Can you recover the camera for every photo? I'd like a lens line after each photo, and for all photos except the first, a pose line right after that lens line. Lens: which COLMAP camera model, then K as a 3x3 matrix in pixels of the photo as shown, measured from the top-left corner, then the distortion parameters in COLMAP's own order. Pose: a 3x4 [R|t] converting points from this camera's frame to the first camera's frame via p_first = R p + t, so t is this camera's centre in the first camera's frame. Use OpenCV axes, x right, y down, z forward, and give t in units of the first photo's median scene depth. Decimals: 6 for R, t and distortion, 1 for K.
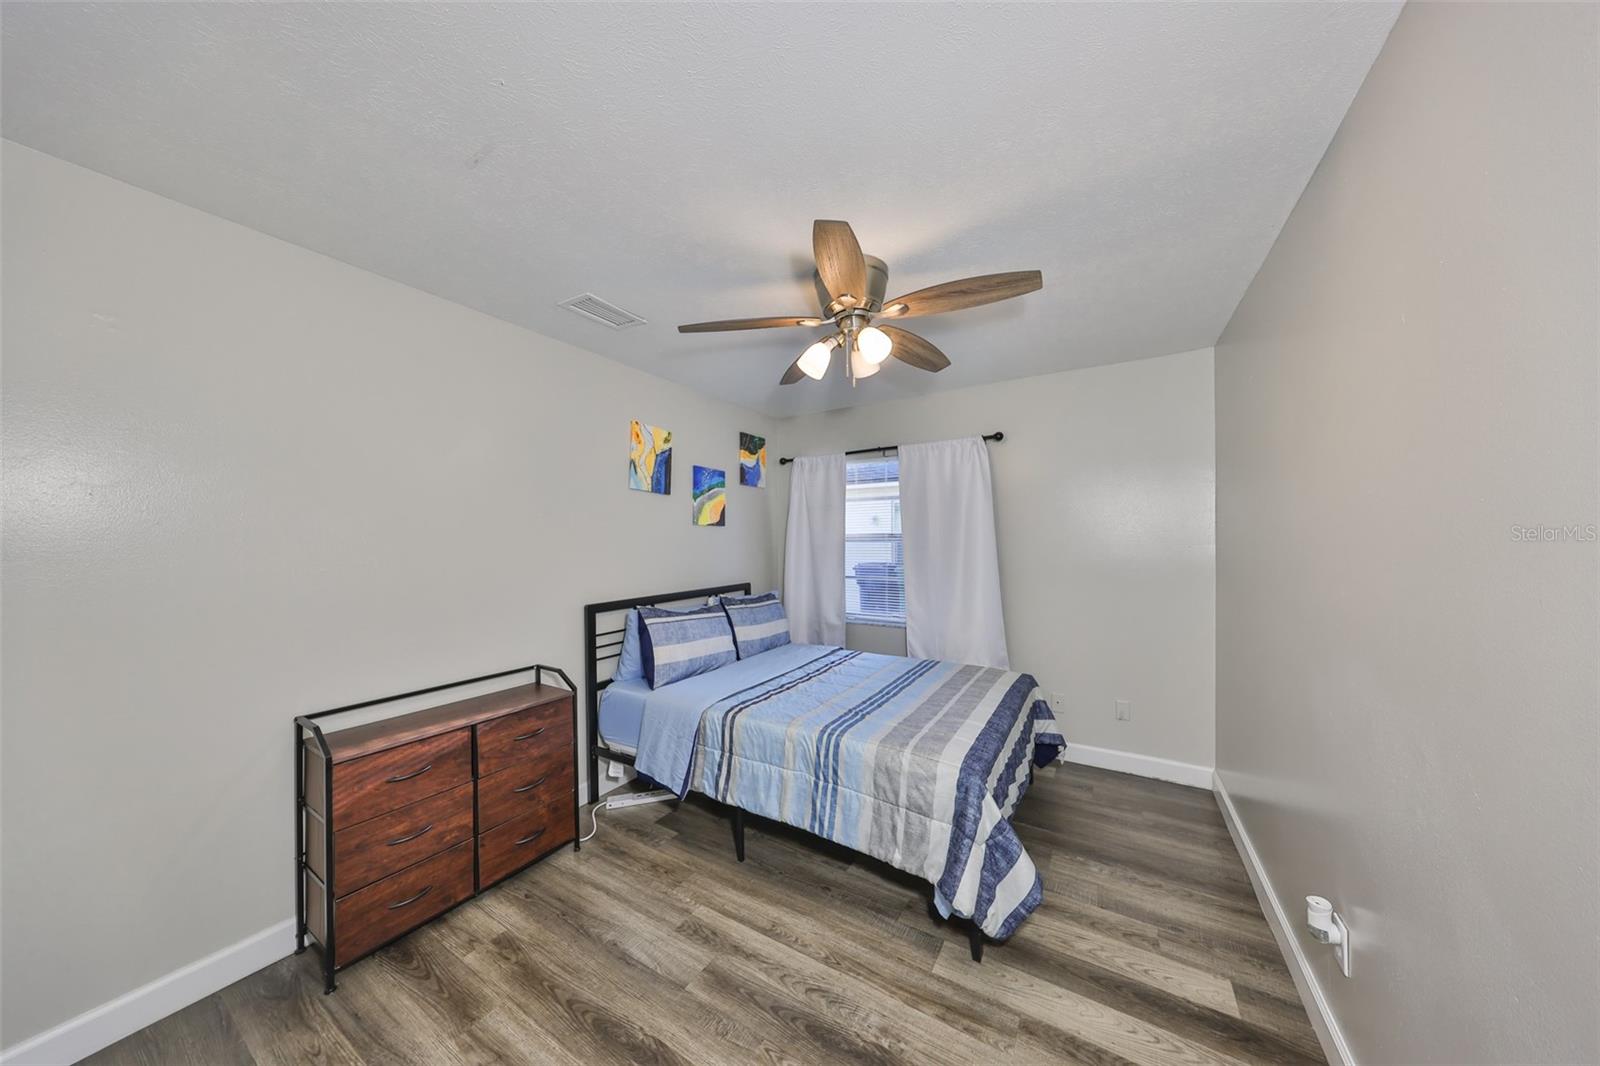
lens RADIAL K [[490.0, 0, 806.8], [0, 490.0, 541.2], [0, 0, 1]] dist [-0.000971, -0.000050]
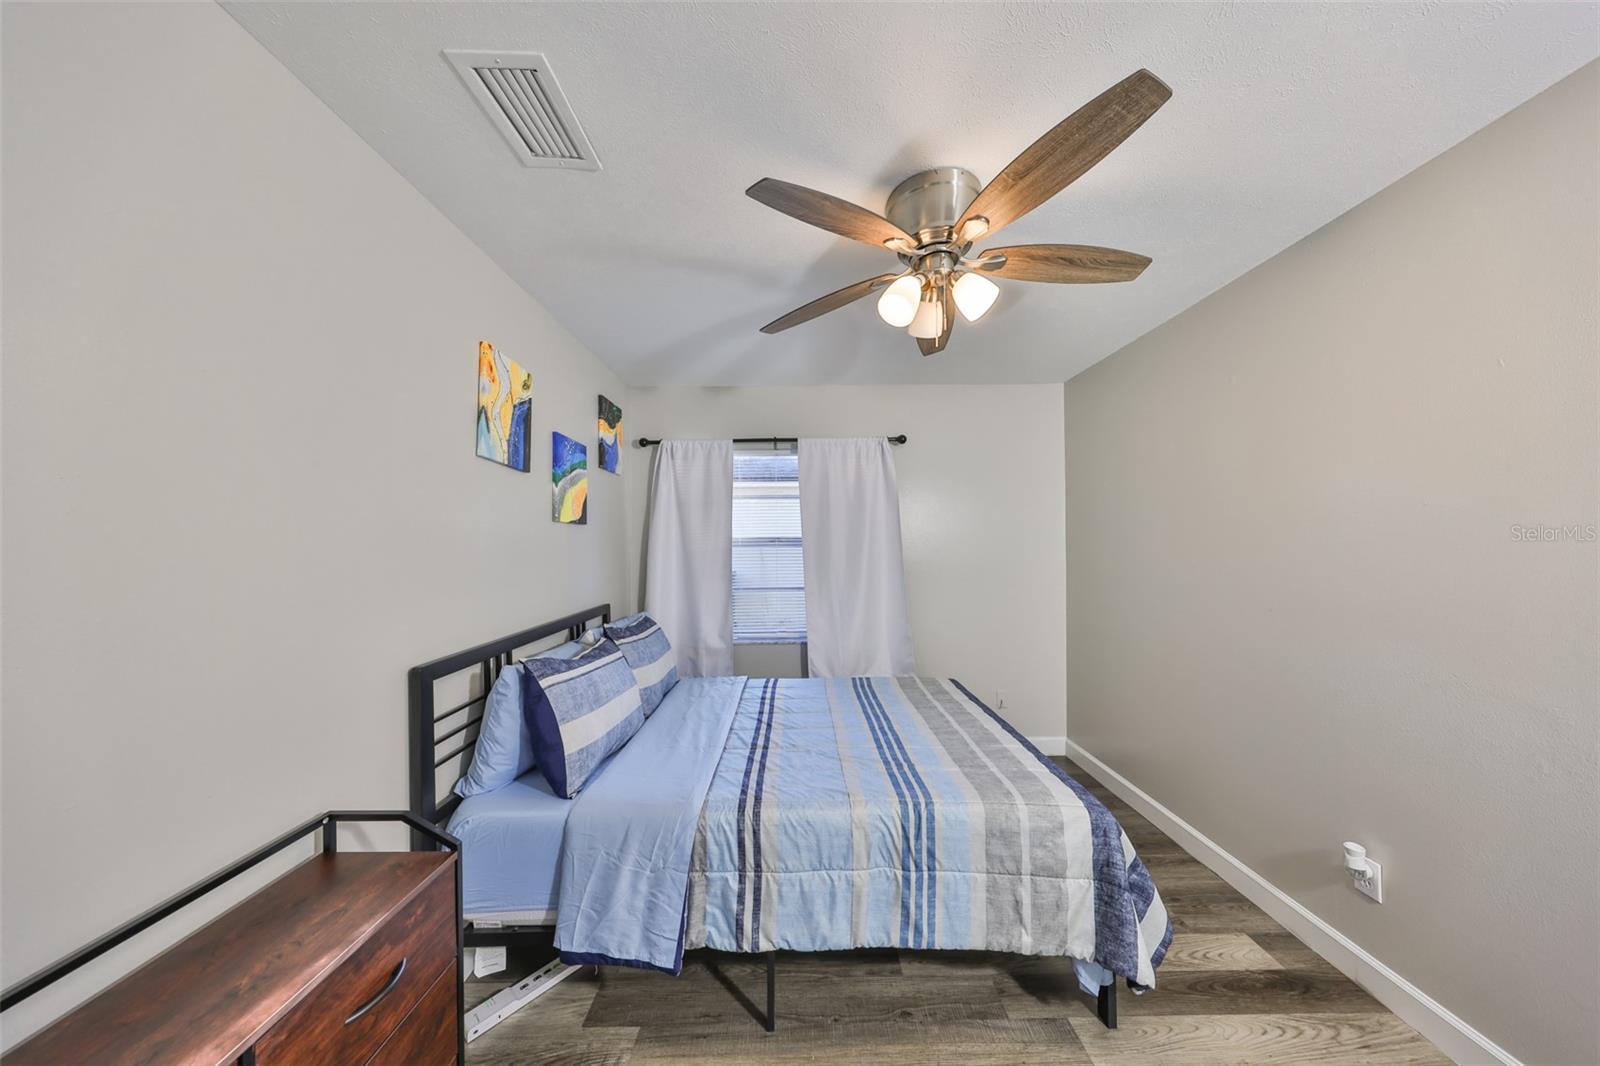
lens RADIAL K [[490.2, 0, 797.4], [0, 490.2, 542.9], [0, 0, 1]] dist [-0.000289, 0.000101]
pose [[0.856343, 0.003243, 0.516397, -0.351483], [0.001402, 0.999962, -0.008605, 0.001823], [-0.516405, 0.008093, 0.856306, 0.321241]]
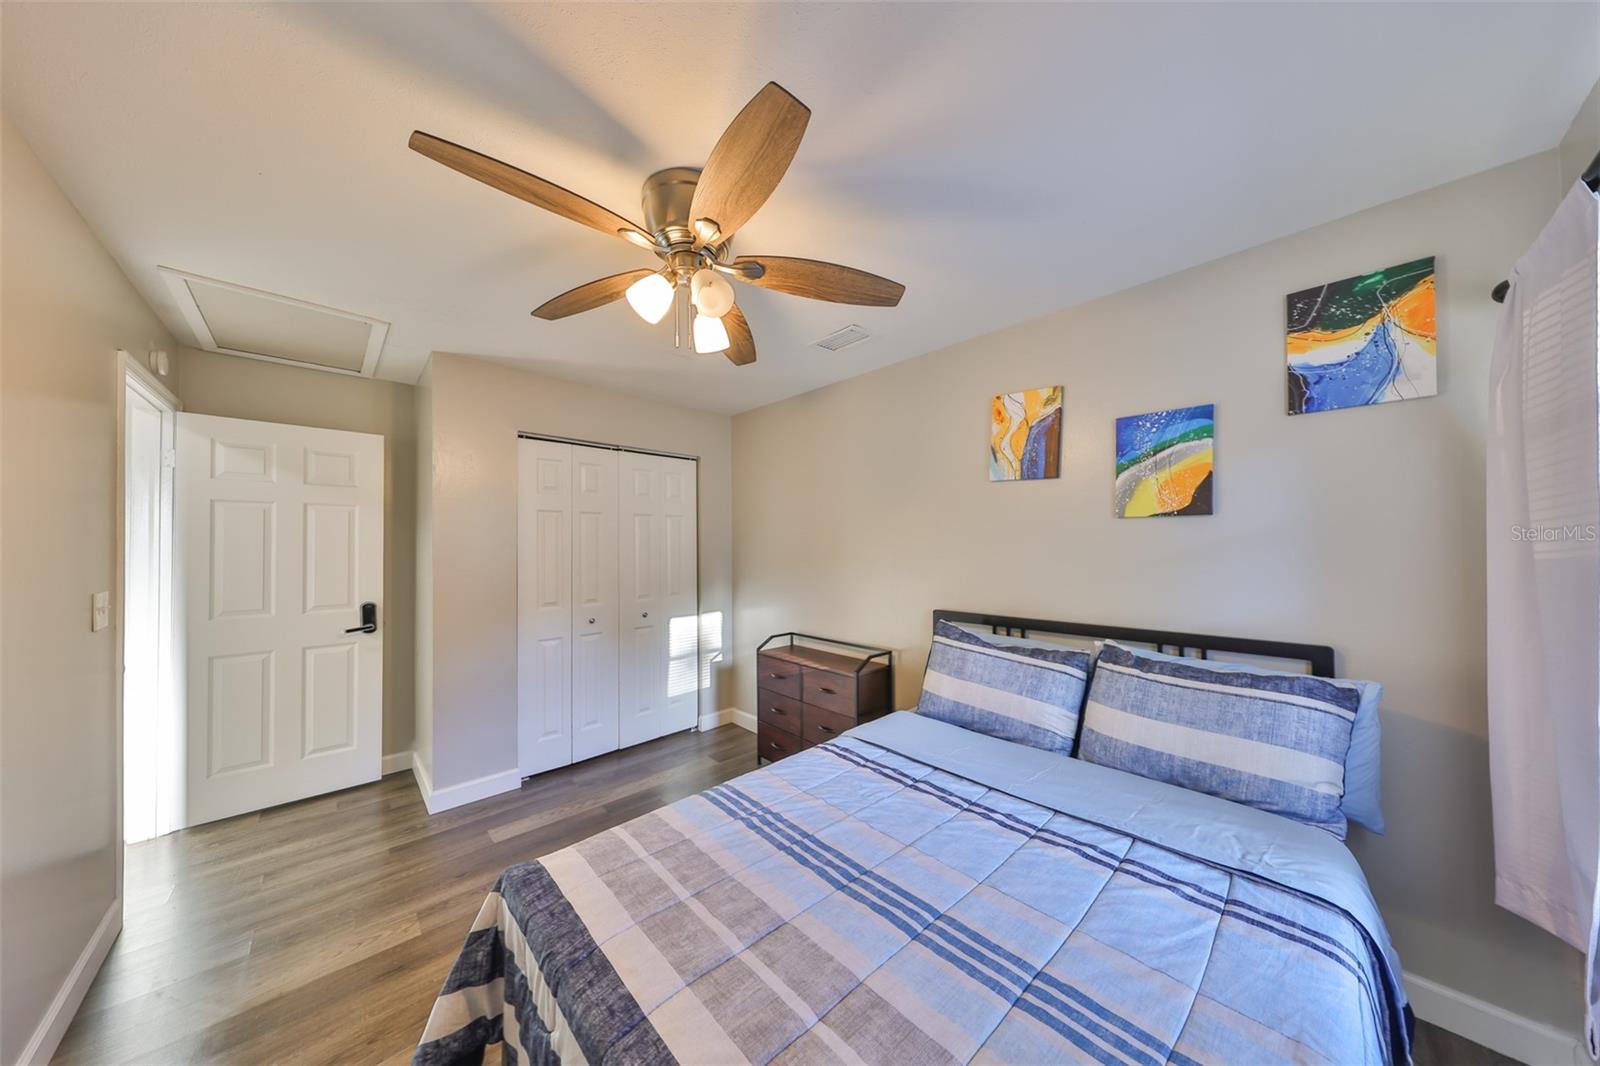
lens RADIAL K [[500.2, 0, 799.3], [0, 500.2, 541.5], [0, 0, 1]] dist [-0.000166, 0.000021]
pose [[-0.263262, -0.001907, -0.964723, 0.557413], [0.000619, 0.999998, -0.002145, -0.004061], [0.964724, -0.001162, -0.263260, 0.950034]]
